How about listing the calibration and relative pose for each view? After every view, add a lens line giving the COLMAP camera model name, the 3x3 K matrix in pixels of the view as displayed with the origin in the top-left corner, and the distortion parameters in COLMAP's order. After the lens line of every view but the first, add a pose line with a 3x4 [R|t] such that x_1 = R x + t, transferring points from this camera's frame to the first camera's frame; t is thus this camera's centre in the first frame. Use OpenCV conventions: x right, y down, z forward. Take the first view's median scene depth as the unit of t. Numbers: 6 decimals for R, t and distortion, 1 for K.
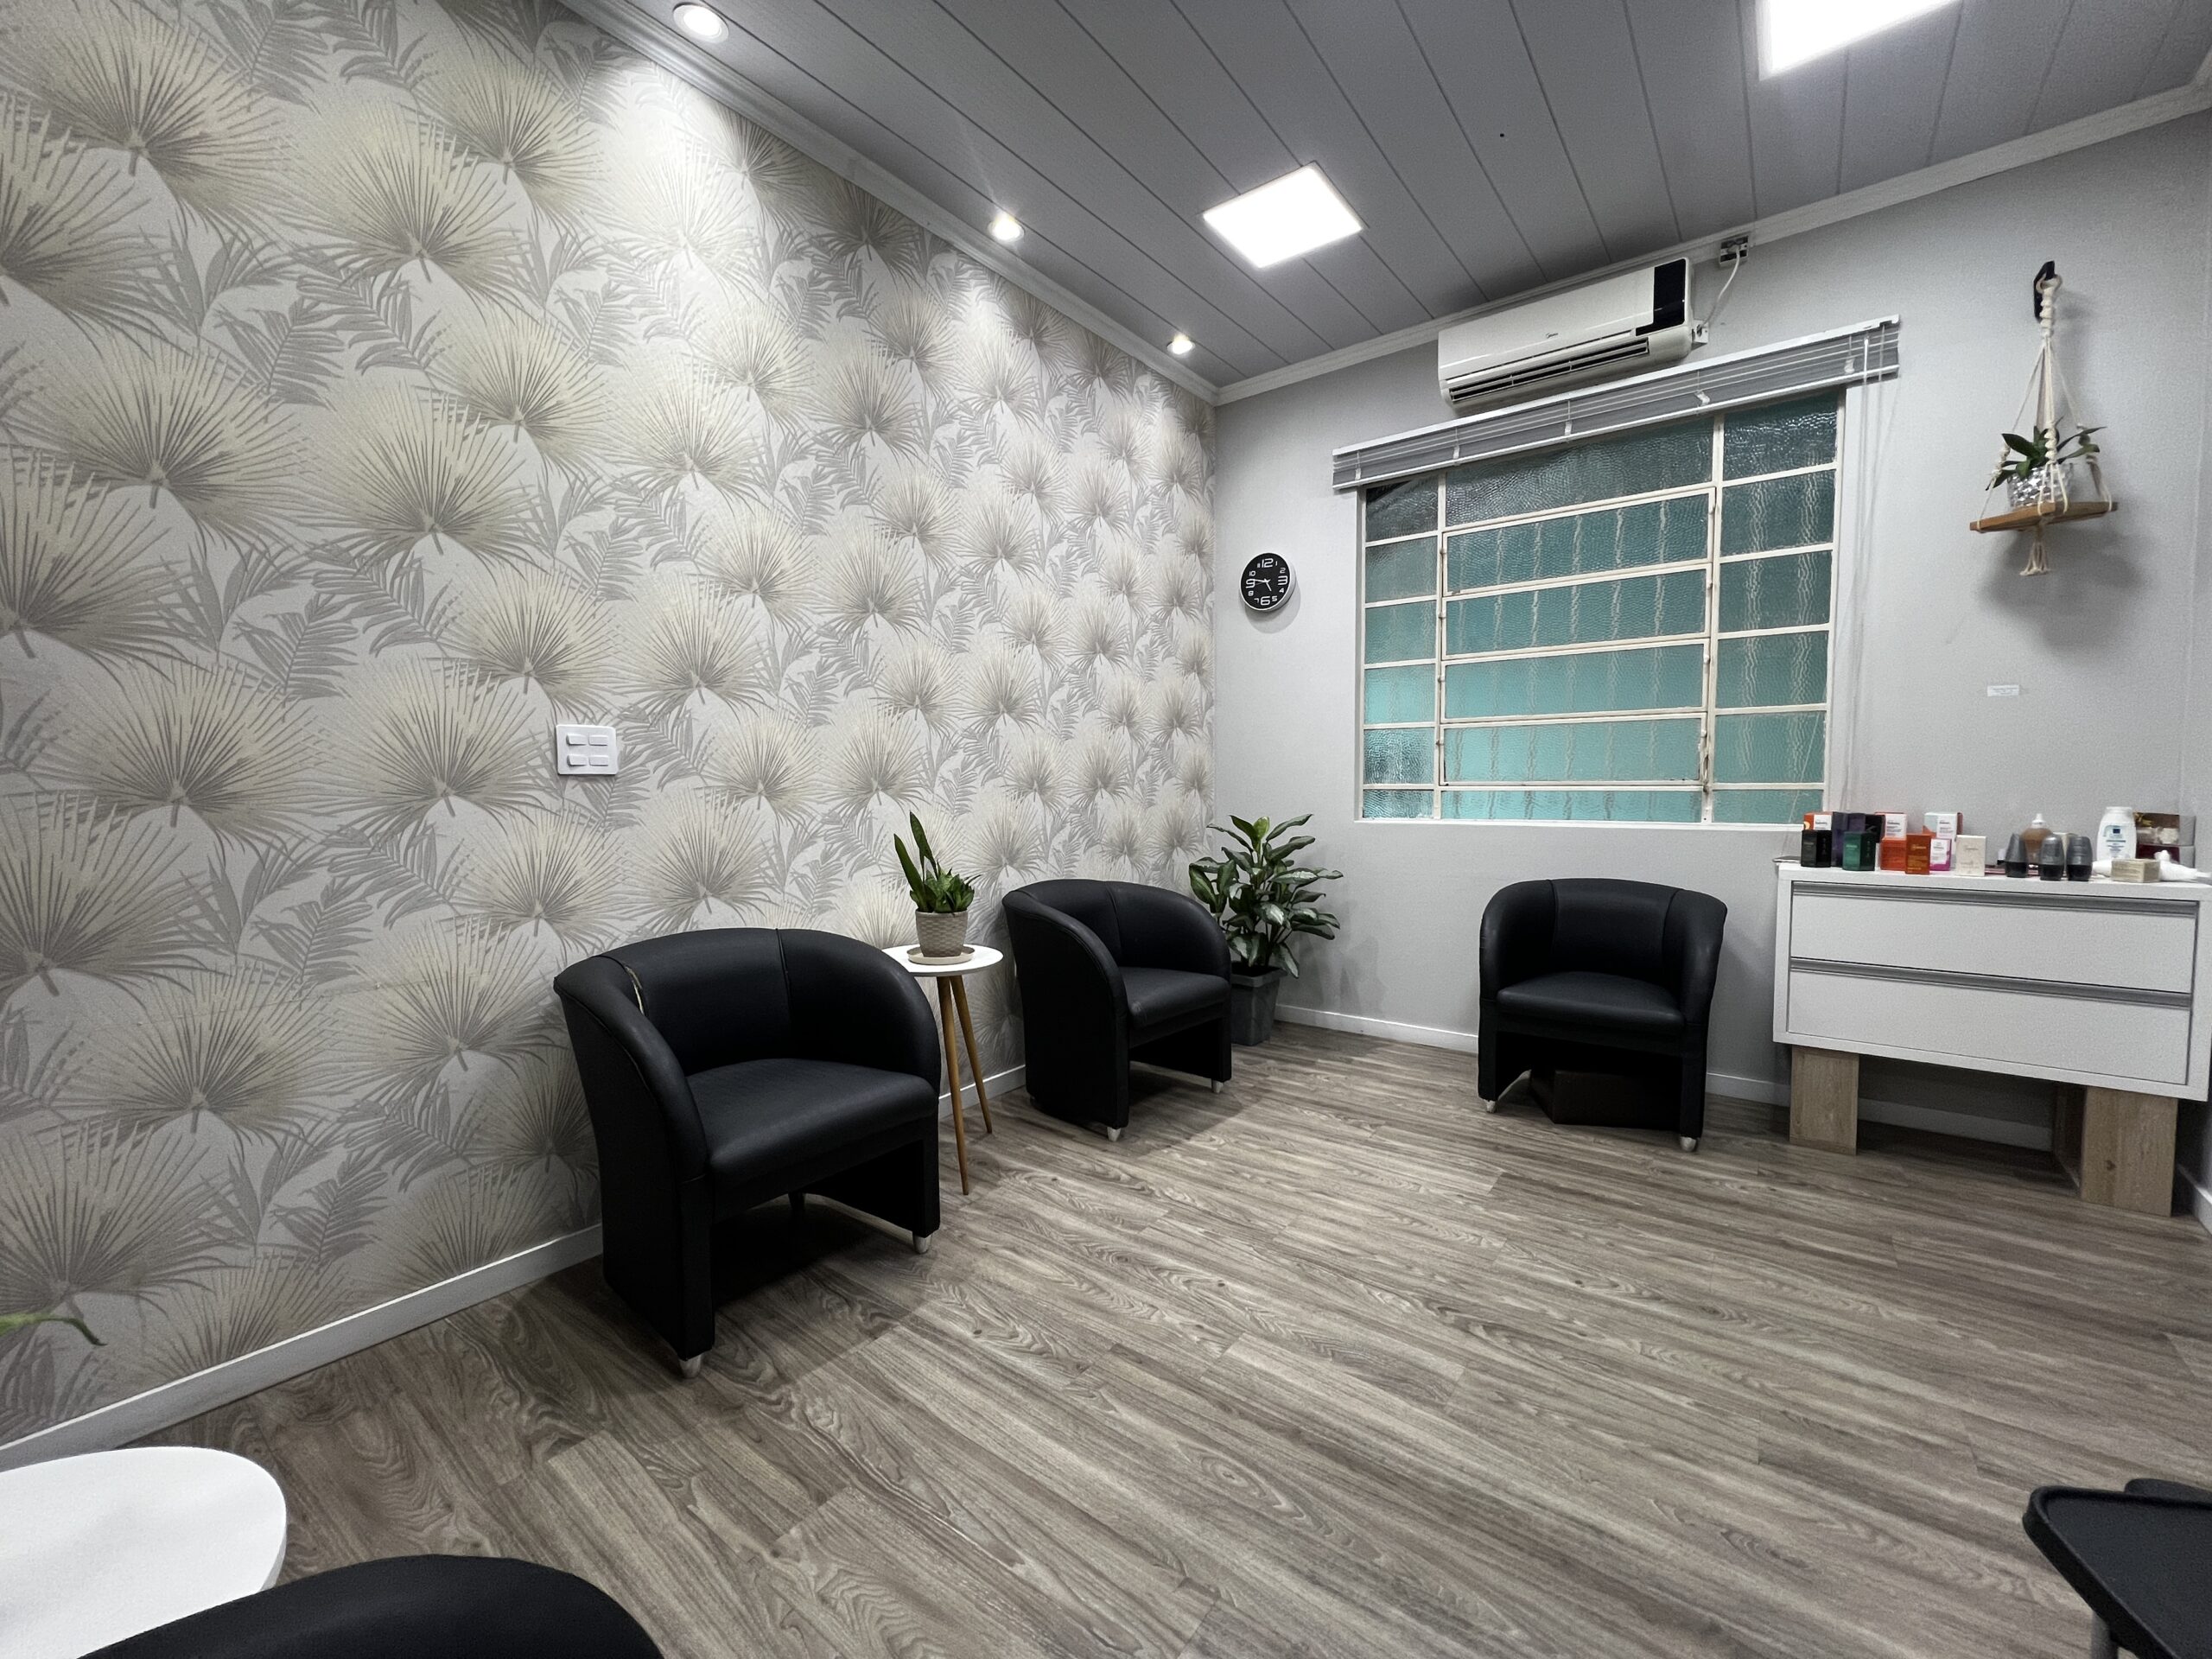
lens RADIAL K [[891.4, 0, 1106.0], [0, 891.4, 827.7], [0, 0, 1]] dist [-0.000365, -0.000721]
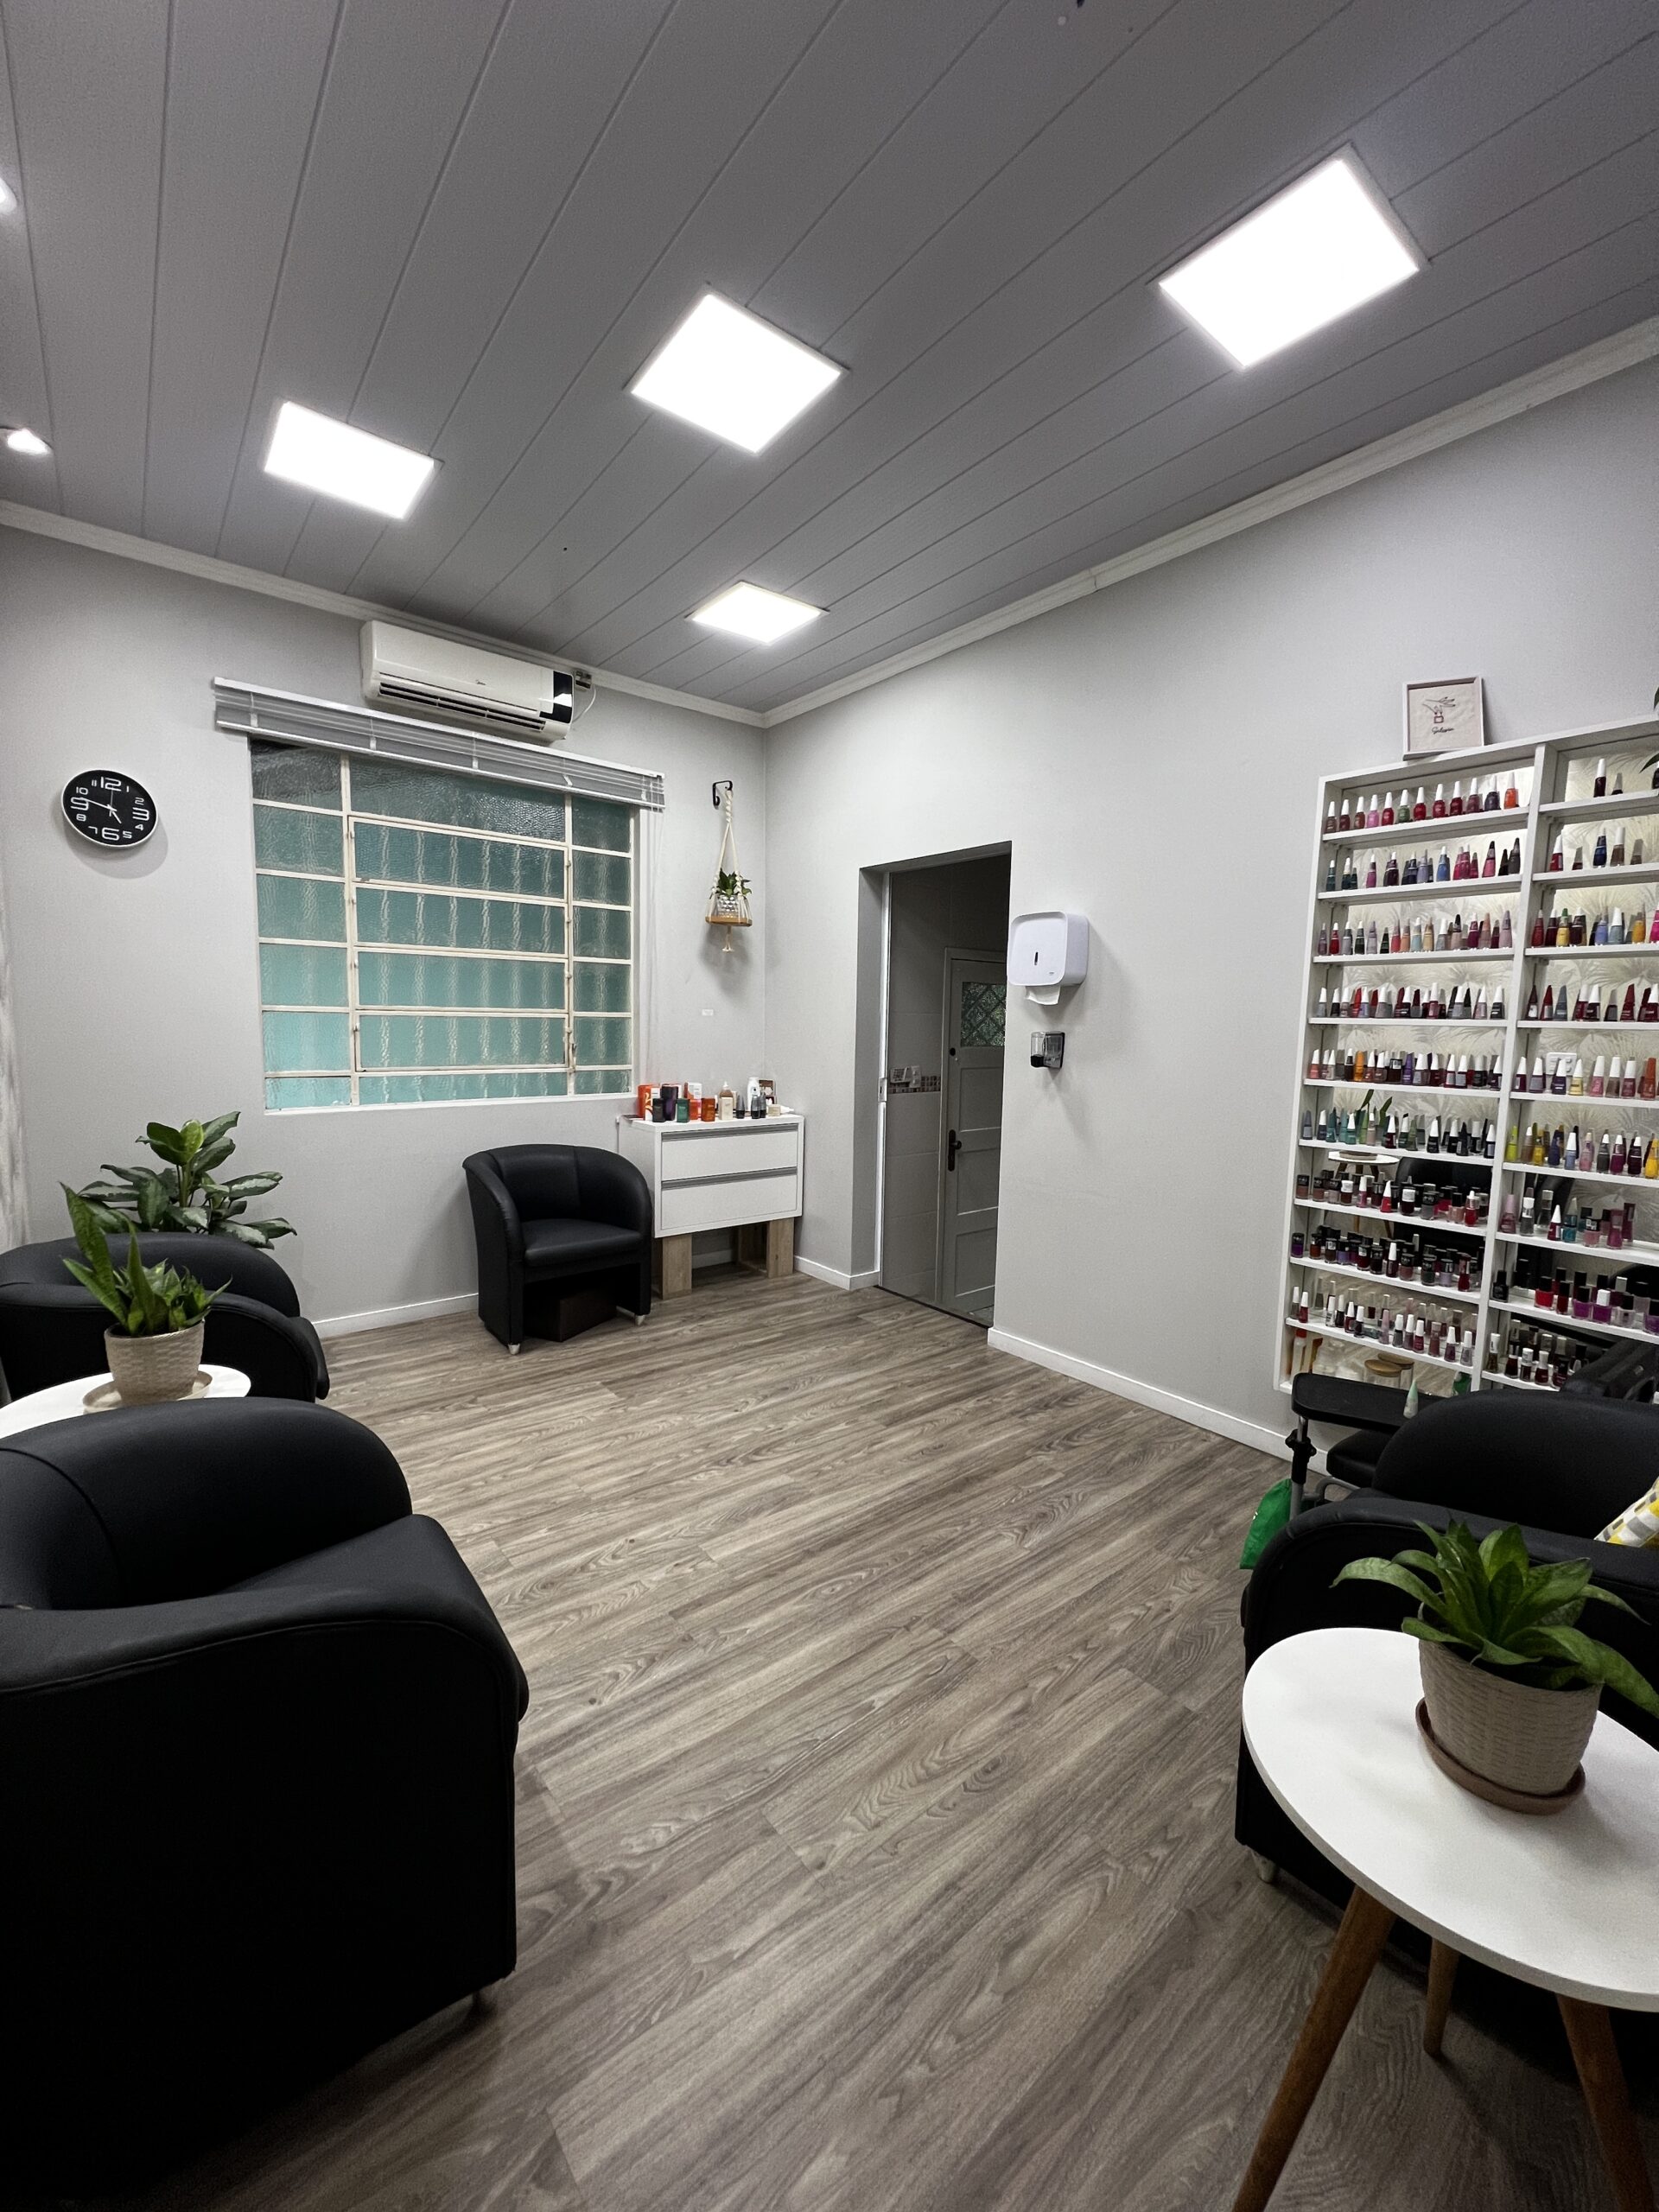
lens RADIAL K [[891.4, 0, 830.3], [0, 891.4, 1104.3], [0, 0, 1]] dist [-0.000365, -0.000721]
pose [[0.229342, -0.081300, 0.969945, -0.729465], [0.029495, 0.996628, 0.076563, -0.110090], [-0.972899, 0.011049, 0.230967, 0.389448]]
